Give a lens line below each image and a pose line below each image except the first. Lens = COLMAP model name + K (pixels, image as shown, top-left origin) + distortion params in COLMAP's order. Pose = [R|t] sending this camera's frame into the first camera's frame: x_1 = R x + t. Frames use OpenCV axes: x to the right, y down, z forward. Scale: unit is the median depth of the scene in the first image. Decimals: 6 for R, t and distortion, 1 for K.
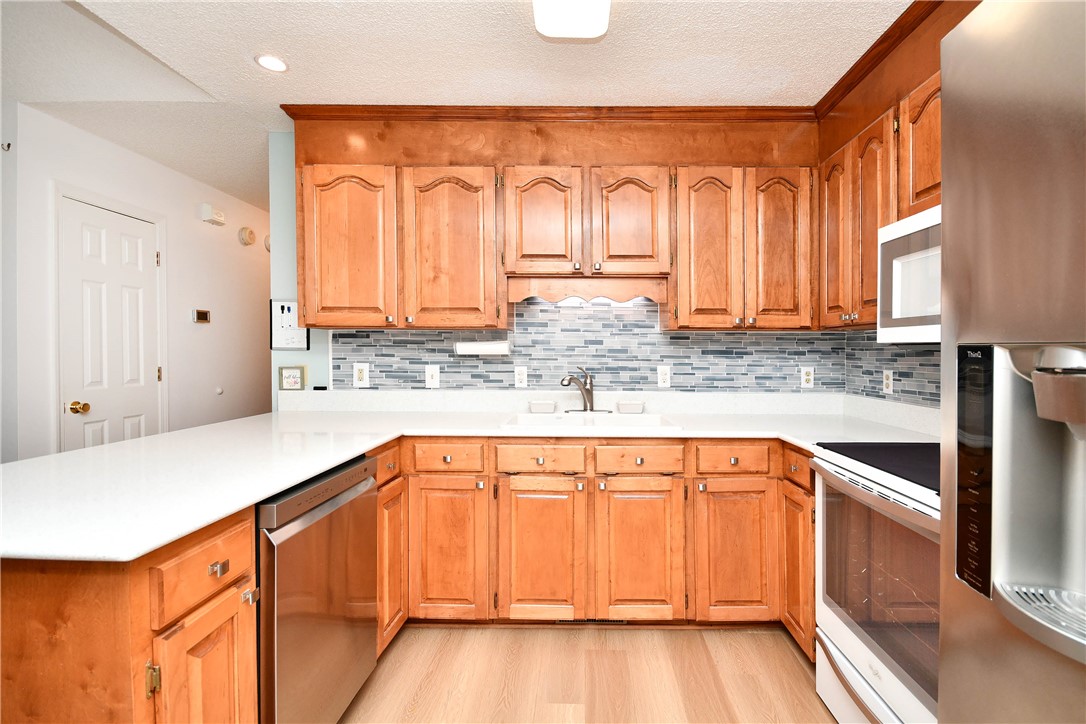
lens RADIAL K [[498.4, 0, 568.2], [0, 498.4, 356.6], [0, 0, 1]] dist [0.010403, 0.001349]
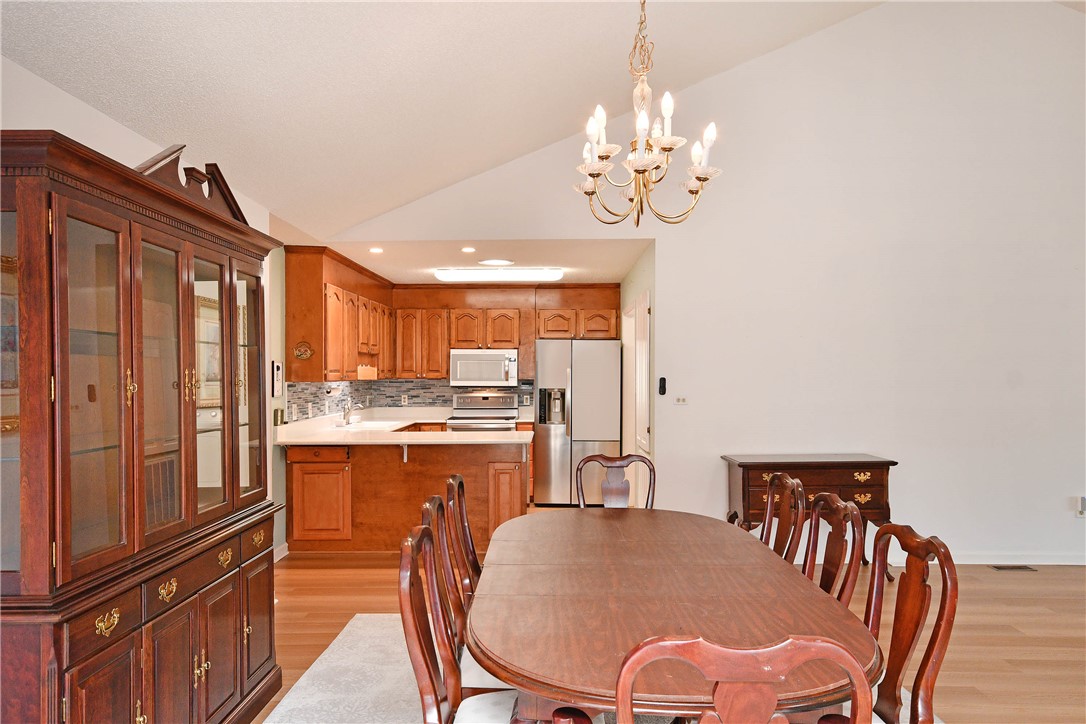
lens RADIAL K [[697.8, 0, 547.1], [0, 697.8, 388.5], [0, 0, 1]] dist [0.007606, 0.000364]
pose [[0.000846, -0.025042, 0.999686, -2.428233], [0.016383, 0.999553, 0.025025, -0.069886], [-0.999865, 0.016357, 0.001256, 0.254851]]
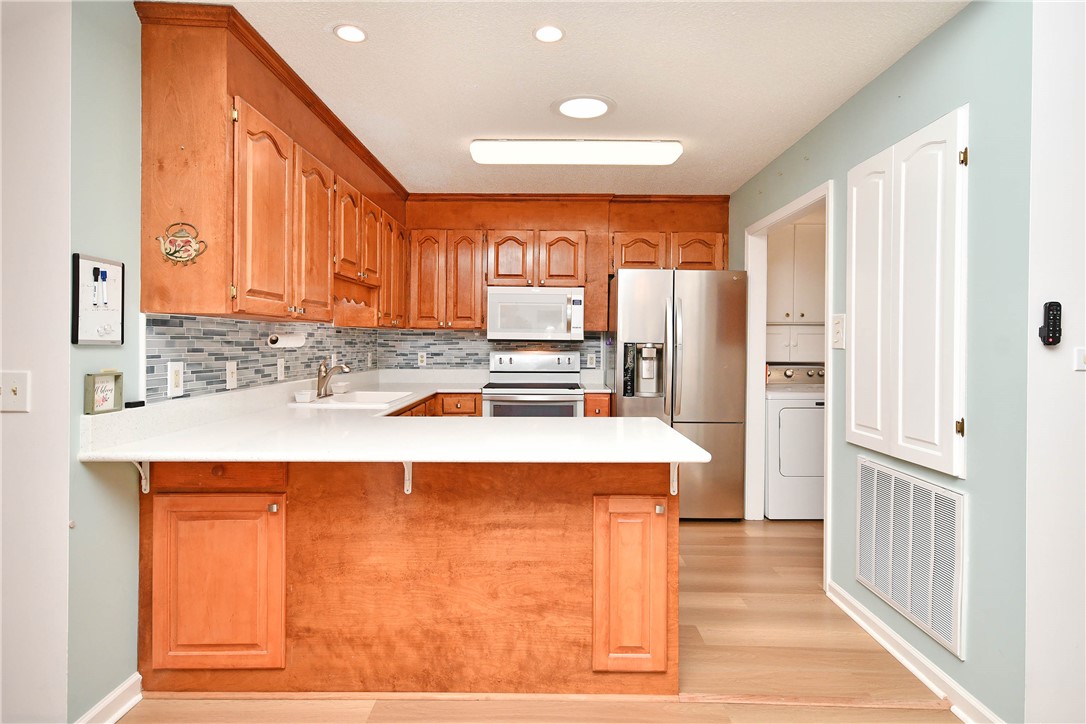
lens RADIAL K [[579.2, 0, 556.3], [0, 579.2, 345.3], [0, 0, 1]] dist [0.012462, -0.008030]
pose [[-0.009678, -0.011191, 0.999891, -1.243078], [0.008527, 0.999900, 0.011273, -0.015346], [-0.999917, 0.008635, -0.009582, 0.470248]]
